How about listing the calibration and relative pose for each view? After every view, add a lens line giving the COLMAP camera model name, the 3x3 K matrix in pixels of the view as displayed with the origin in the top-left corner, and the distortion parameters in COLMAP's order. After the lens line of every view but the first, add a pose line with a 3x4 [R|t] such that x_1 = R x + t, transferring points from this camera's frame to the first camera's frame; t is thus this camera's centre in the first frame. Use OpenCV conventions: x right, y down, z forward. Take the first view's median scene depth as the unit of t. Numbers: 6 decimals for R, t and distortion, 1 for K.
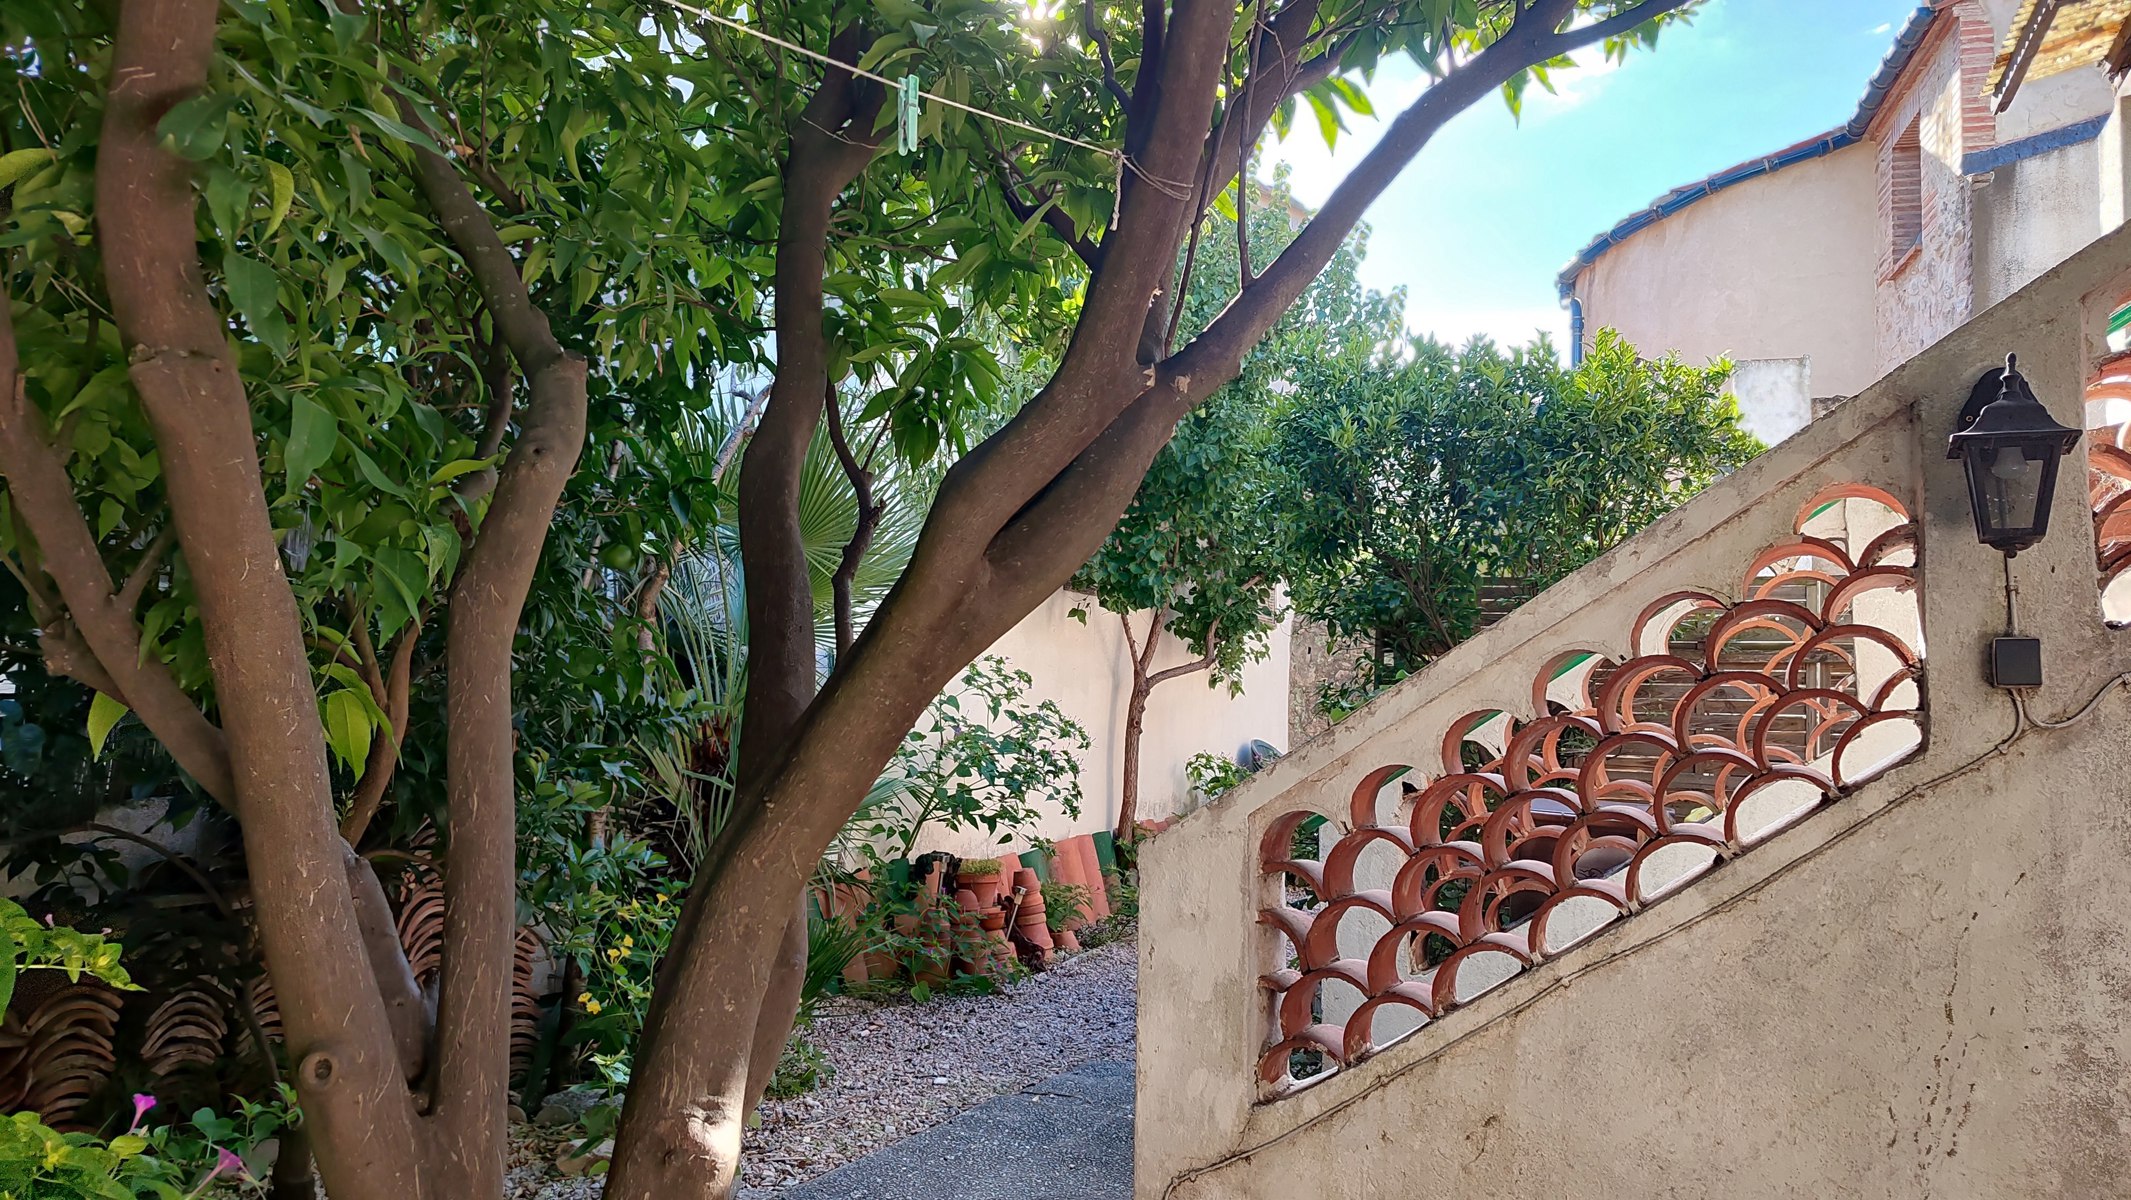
lens RADIAL K [[1568.8, 0, 1065.4], [0, 1568.8, 604.0], [0, 0, 1]] dist [0.010284, 0.000512]
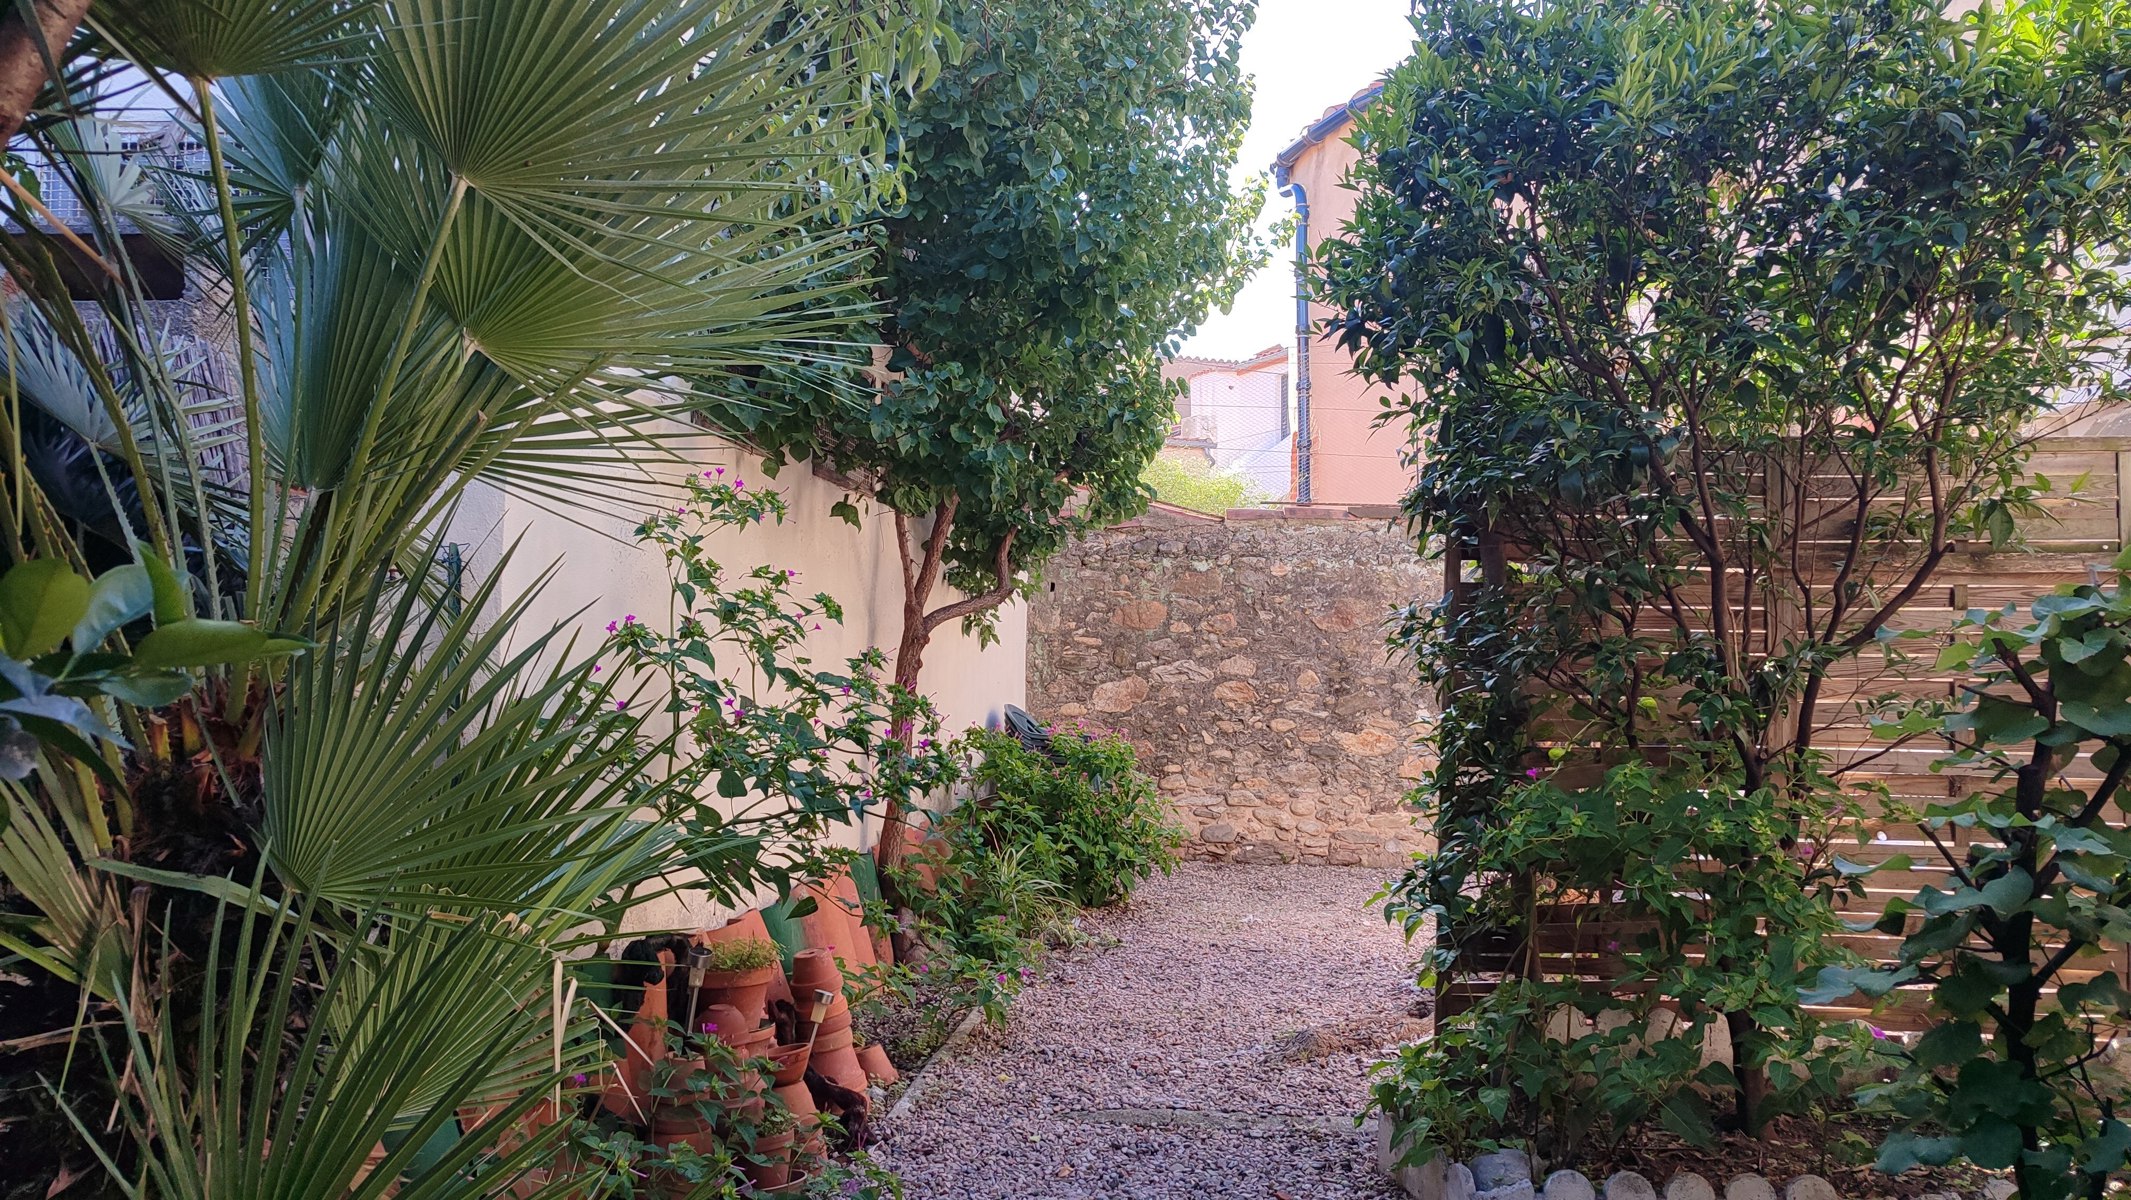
lens RADIAL K [[1568.8, 0, 1065.6], [0, 1568.8, 598.8], [0, 0, 1]] dist [0.010284, 0.000512]
pose [[0.956050, -0.002344, 0.293195, -0.104734], [-0.004179, 0.999758, 0.021618, 0.031512], [-0.293175, -0.021893, 0.955808, 0.444492]]
